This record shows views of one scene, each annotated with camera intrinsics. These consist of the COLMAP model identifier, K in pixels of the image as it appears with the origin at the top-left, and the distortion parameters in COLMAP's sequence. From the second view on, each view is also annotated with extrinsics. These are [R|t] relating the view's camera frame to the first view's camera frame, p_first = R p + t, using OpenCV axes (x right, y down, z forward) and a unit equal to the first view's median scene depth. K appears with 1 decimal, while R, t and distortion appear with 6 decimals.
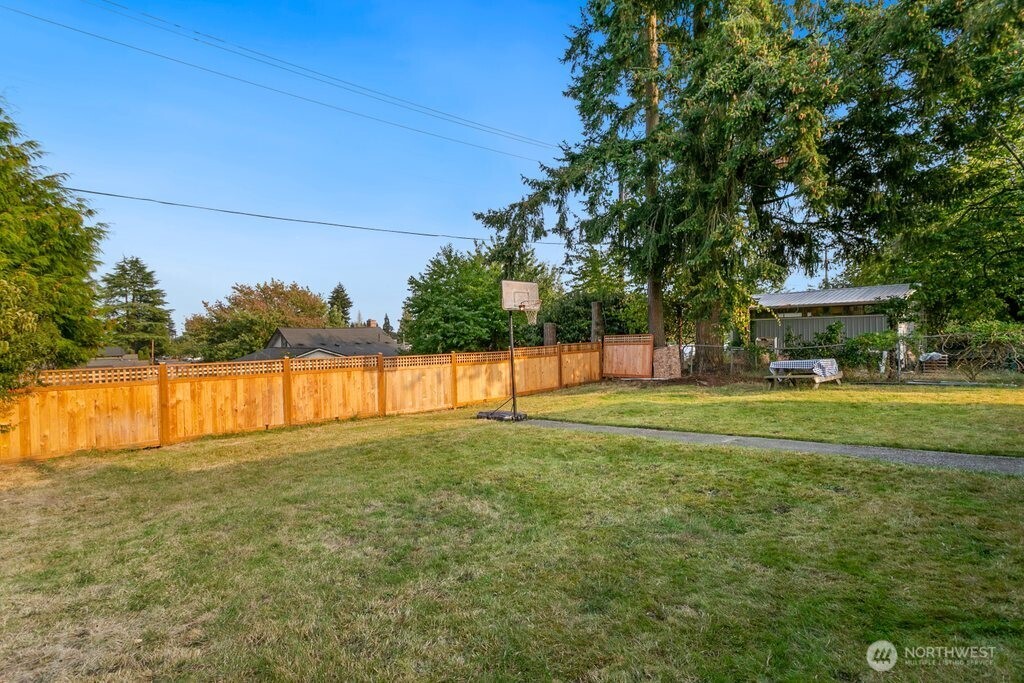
lens RADIAL K [[490.2, 0, 514.7], [0, 490.2, 339.7], [0, 0, 1]] dist [-0.004608, 0.000315]
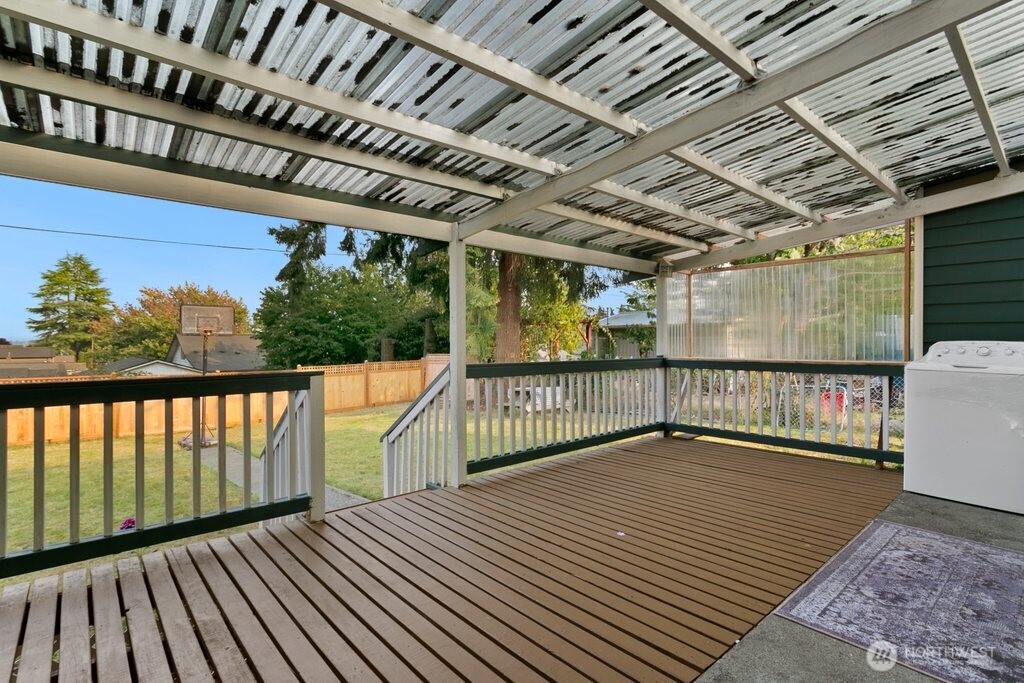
lens RADIAL K [[490.2, 0, 512.5], [0, 490.2, 345.2], [0, 0, 1]] dist [-0.004608, 0.000315]
pose [[0.998386, 0.018116, 0.053833, 0.155752], [-0.017955, 0.999833, -0.003479, -0.012732], [-0.053887, 0.002506, 0.998544, -0.001318]]
